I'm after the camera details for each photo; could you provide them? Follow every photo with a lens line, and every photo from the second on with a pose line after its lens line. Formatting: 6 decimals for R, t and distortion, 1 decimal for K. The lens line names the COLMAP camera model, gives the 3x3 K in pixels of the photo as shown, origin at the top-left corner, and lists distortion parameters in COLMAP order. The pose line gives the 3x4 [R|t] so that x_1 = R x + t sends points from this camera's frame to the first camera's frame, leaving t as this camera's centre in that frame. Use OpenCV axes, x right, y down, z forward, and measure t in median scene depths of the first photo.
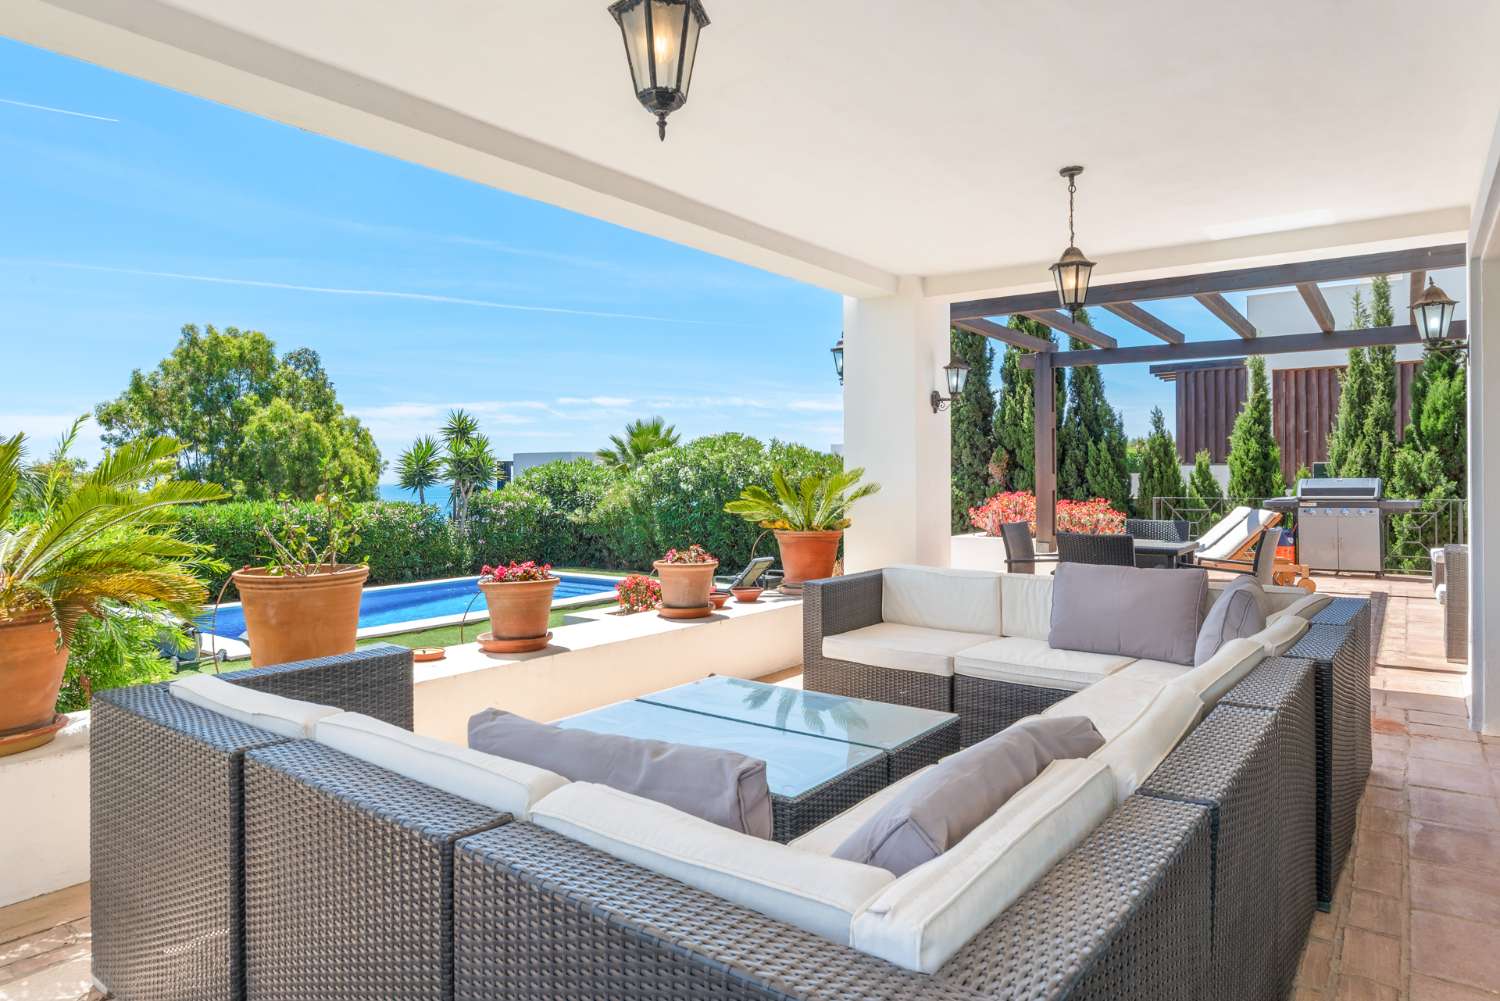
lens RADIAL K [[902.2, 0, 746.2], [0, 902.2, 460.9], [0, 0, 1]] dist [-0.002430, 0.000296]
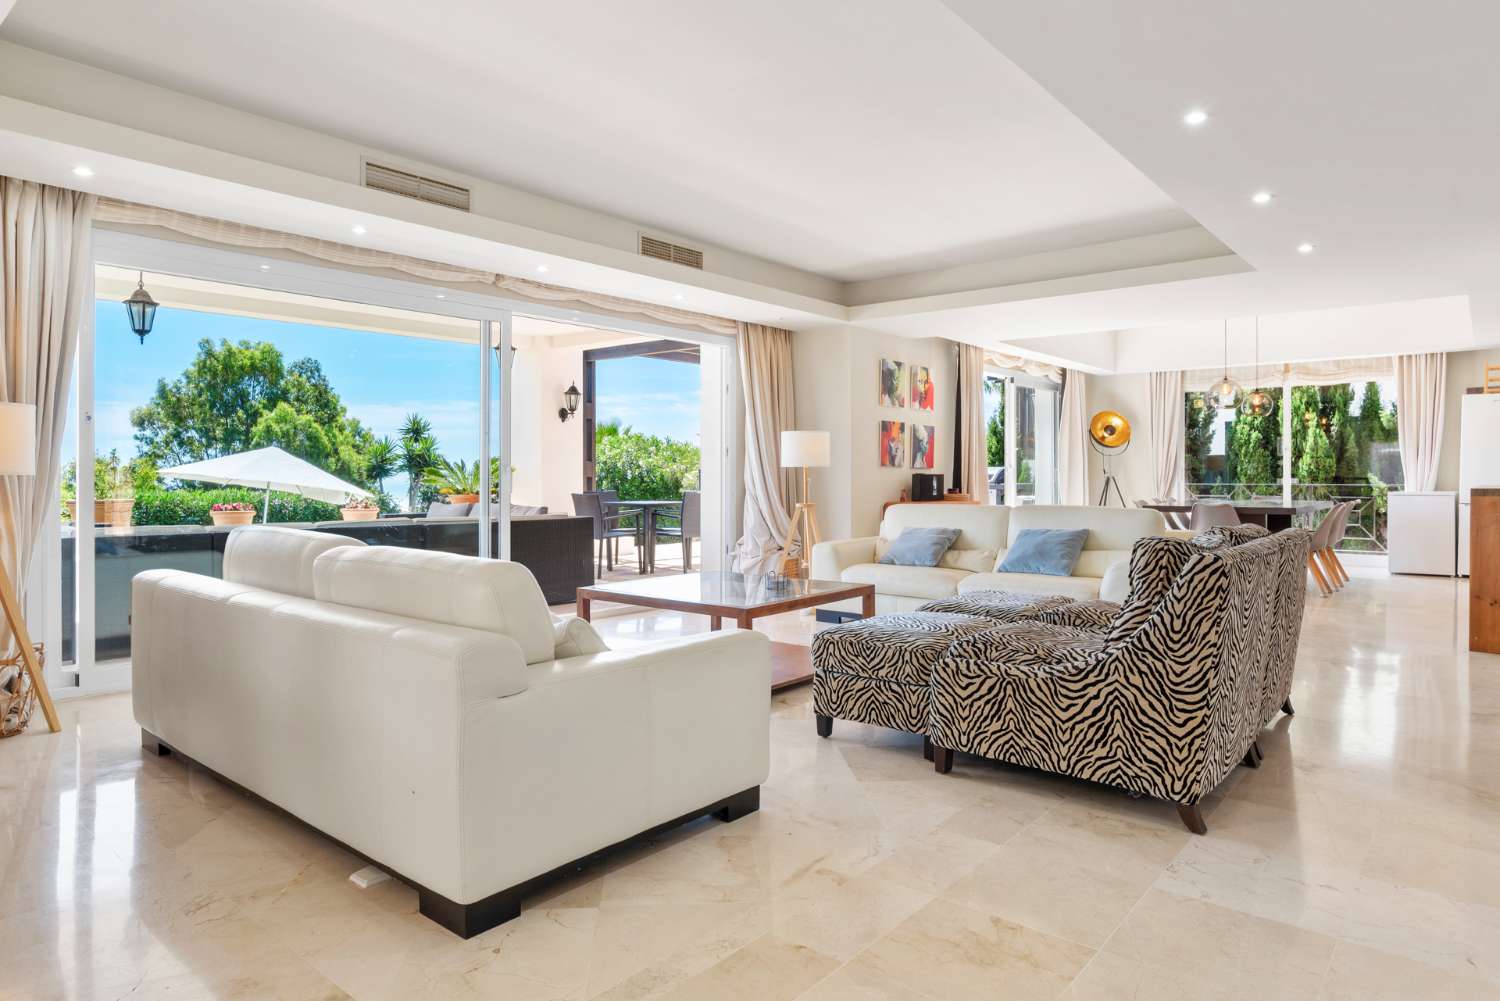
lens RADIAL K [[900.9, 0, 719.5], [0, 900.9, 494.1], [0, 0, 1]] dist [-0.000982, -0.000296]
pose [[0.997666, 0.002673, -0.068227, 0.113719], [-0.000008, 0.999238, 0.039029, 0.002066], [0.068279, -0.038938, 0.996906, -0.107354]]
